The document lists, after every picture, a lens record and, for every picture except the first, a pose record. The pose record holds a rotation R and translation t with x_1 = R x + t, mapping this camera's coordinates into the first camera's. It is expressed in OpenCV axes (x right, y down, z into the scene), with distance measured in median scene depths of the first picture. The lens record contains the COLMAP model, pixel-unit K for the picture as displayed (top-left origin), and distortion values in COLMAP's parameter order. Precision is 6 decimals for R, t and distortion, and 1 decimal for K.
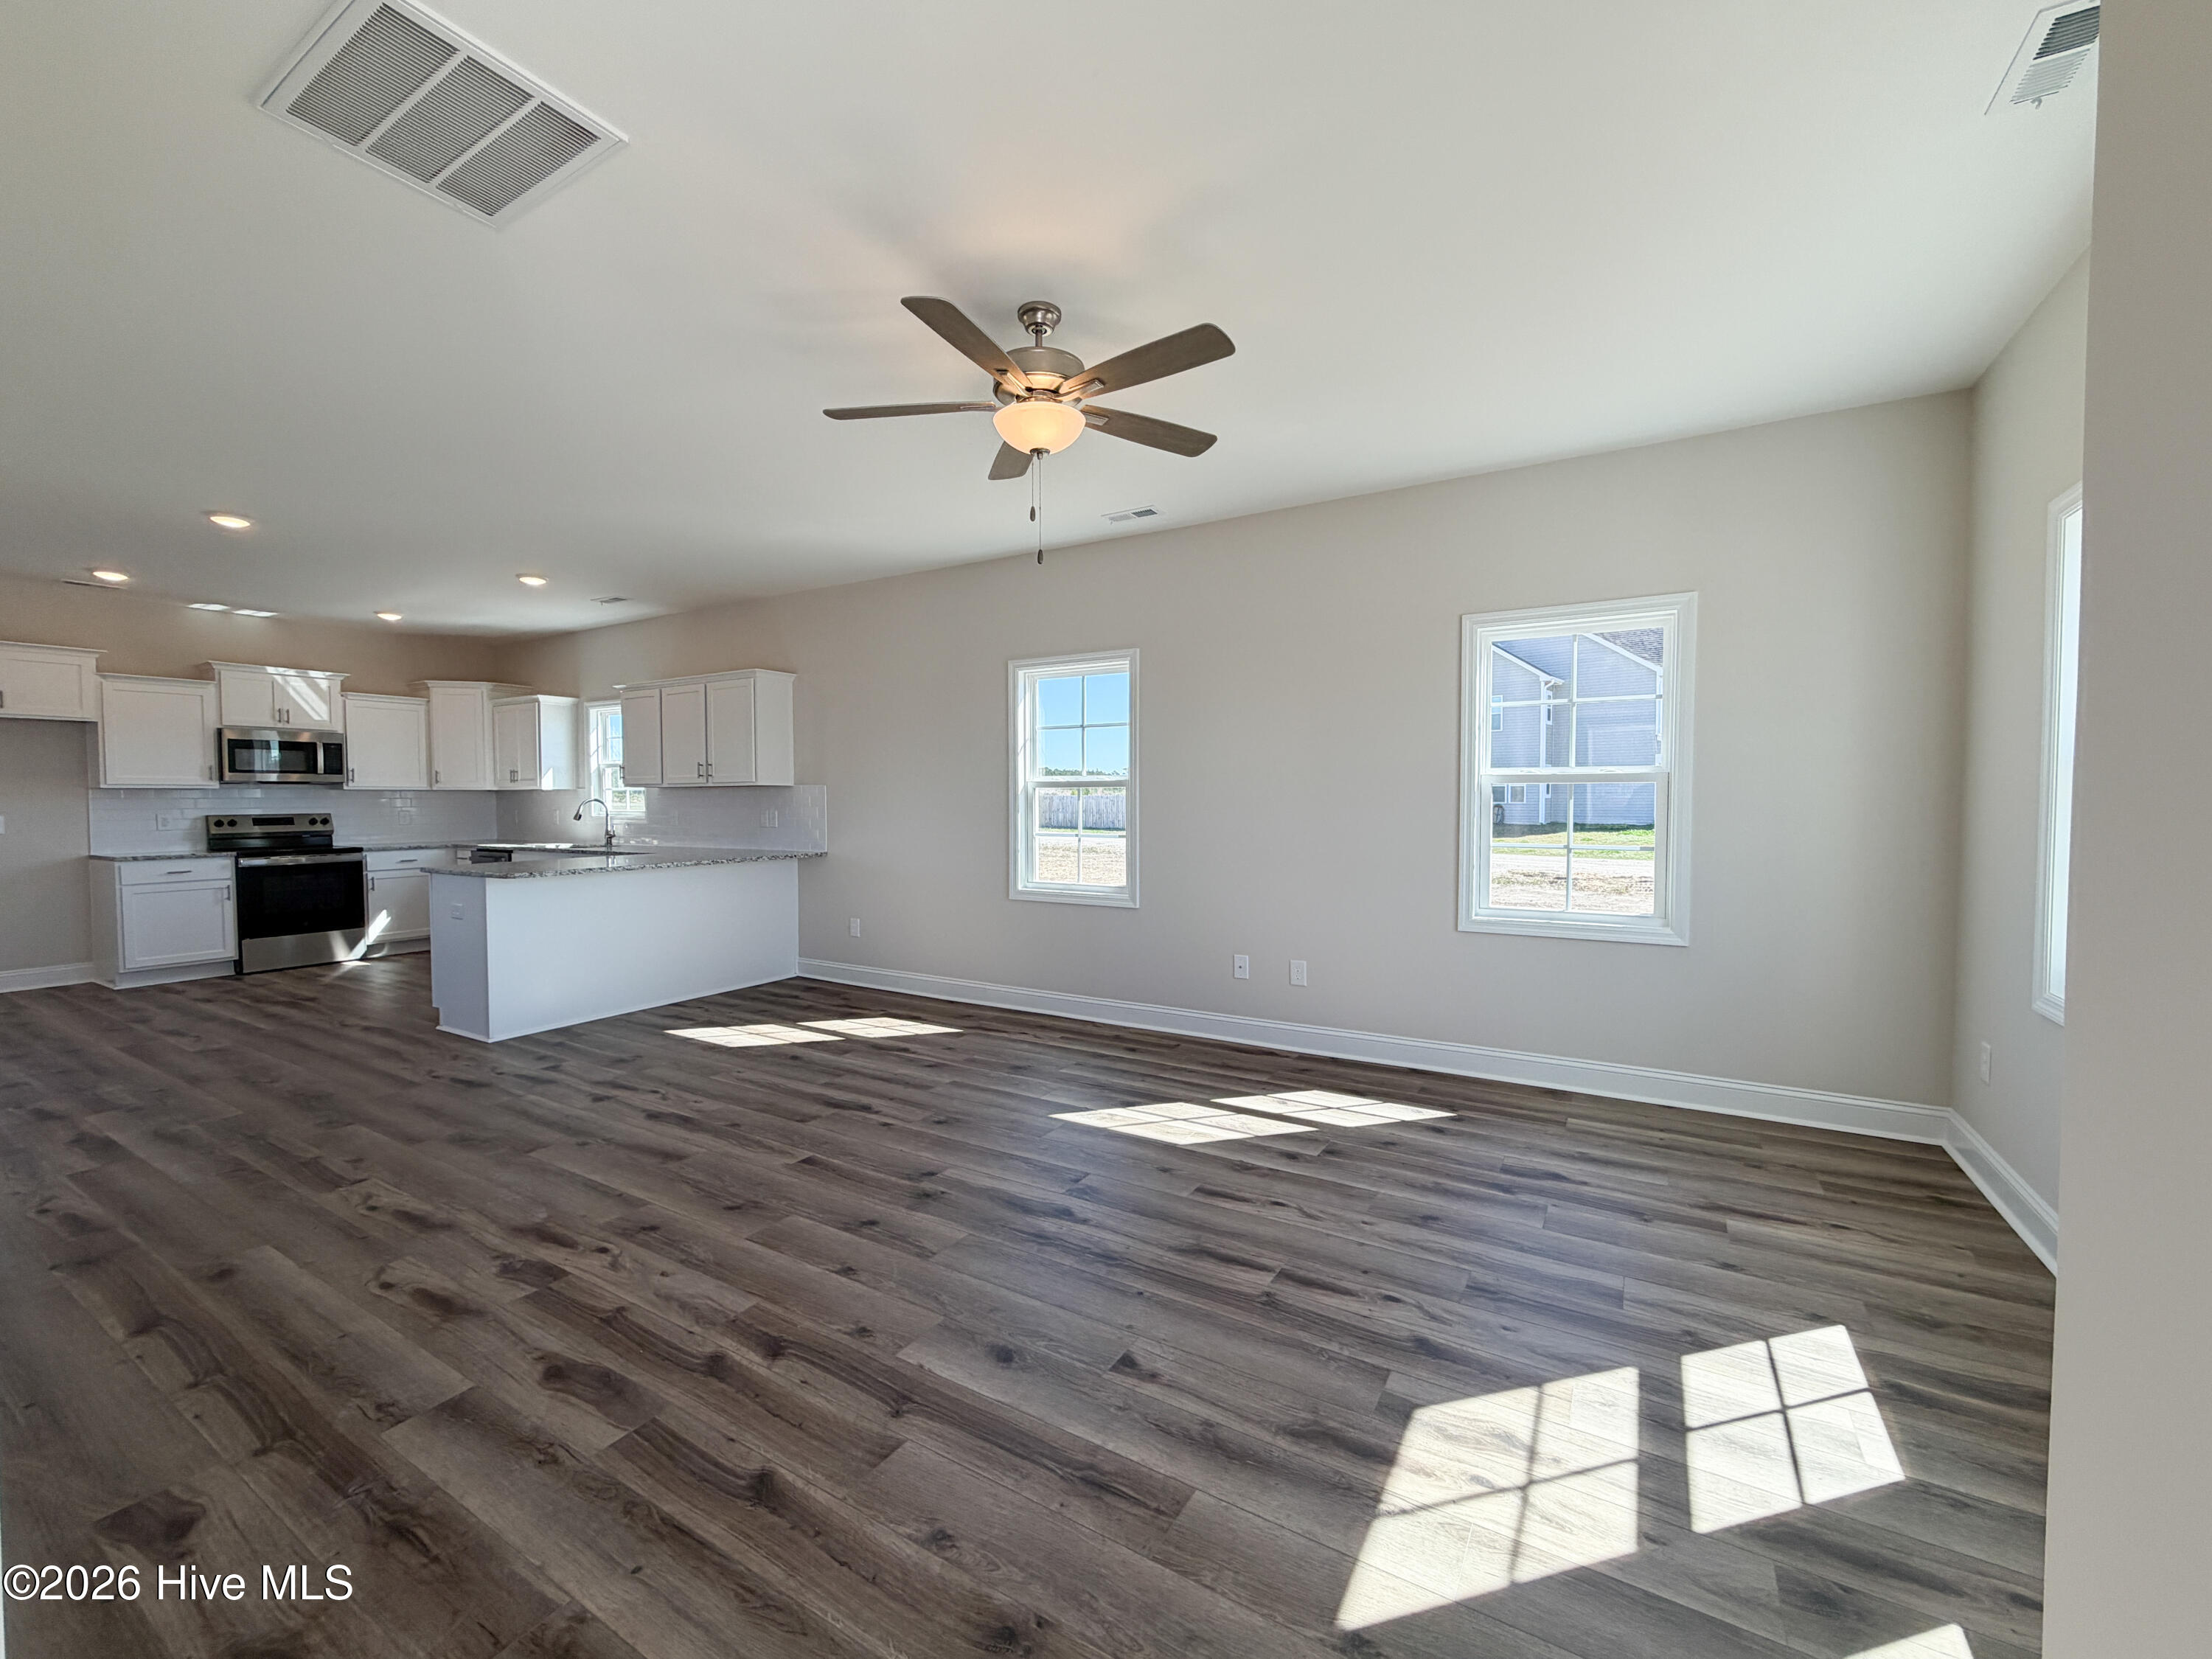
lens RADIAL K [[895.0, 0, 1100.0], [0, 895.0, 830.2], [0, 0, 1]] dist [0.002094, -0.000564]
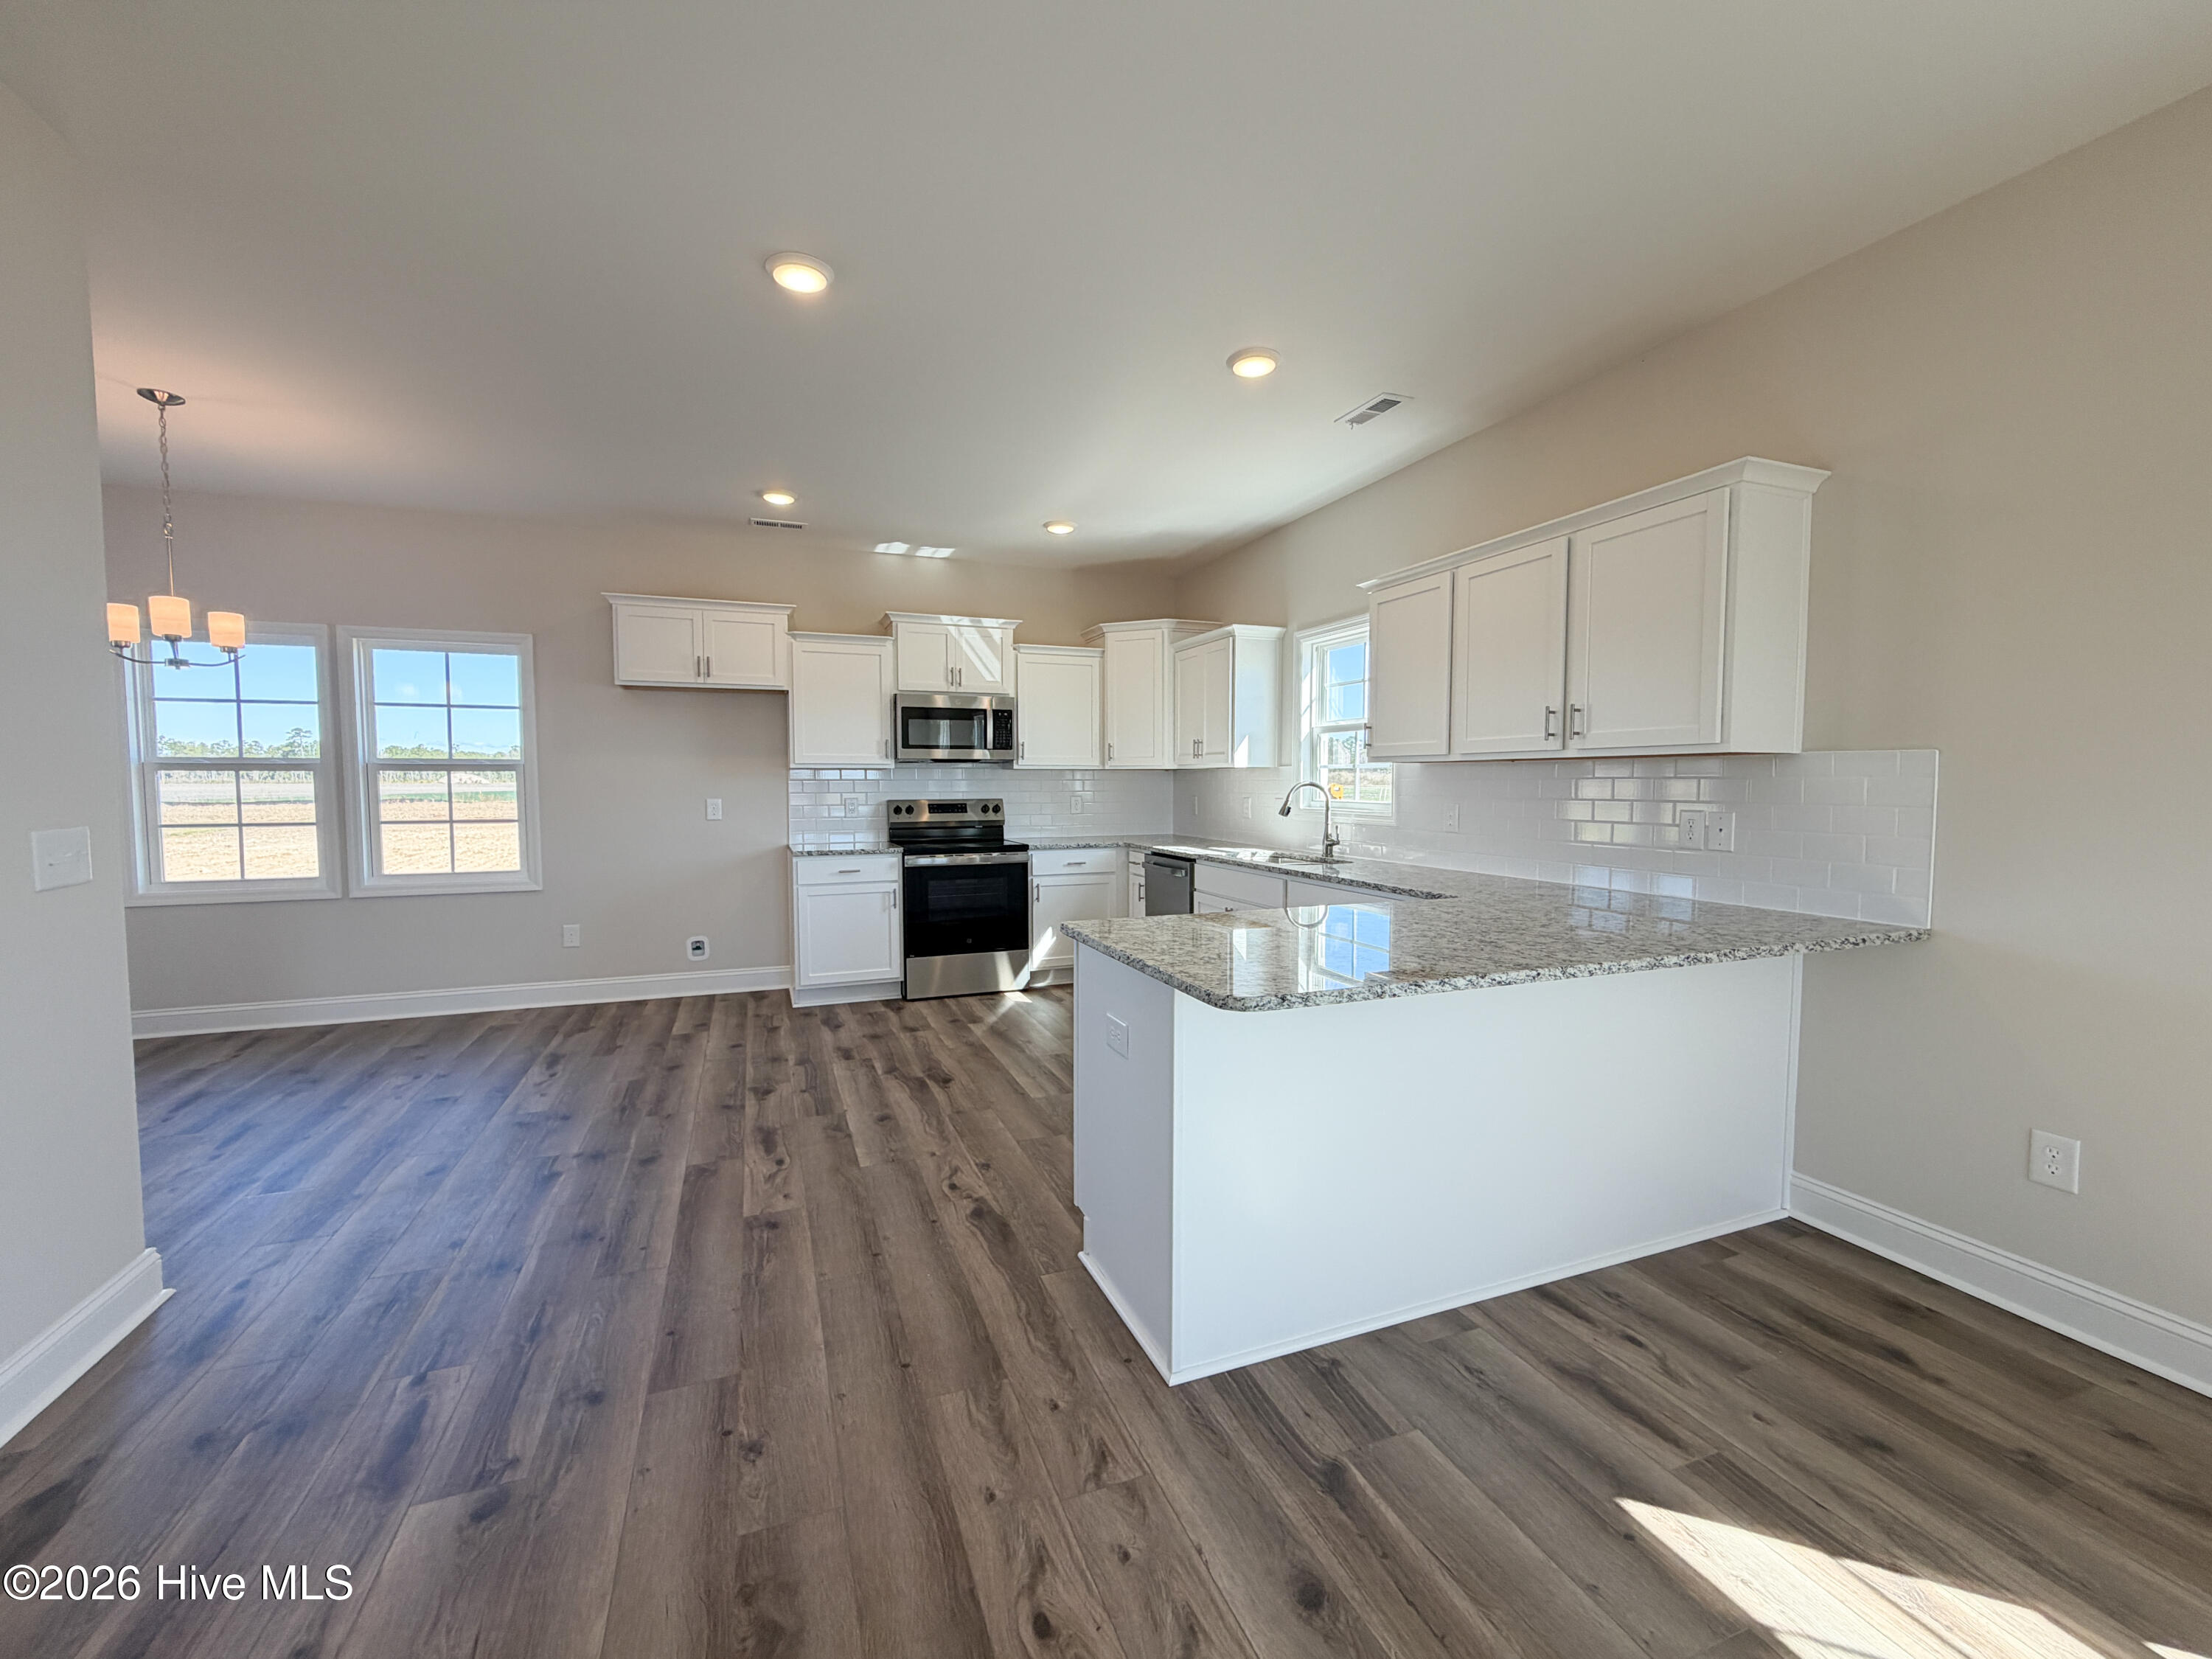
lens RADIAL K [[895.0, 0, 1100.0], [0, 895.0, 830.2], [0, 0, 1]] dist [0.002094, -0.000564]
pose [[0.790253, 0.037029, -0.611661, -0.367171], [-0.023625, 0.999272, 0.029971, -0.020654], [0.612325, -0.009235, 0.790552, 0.516463]]
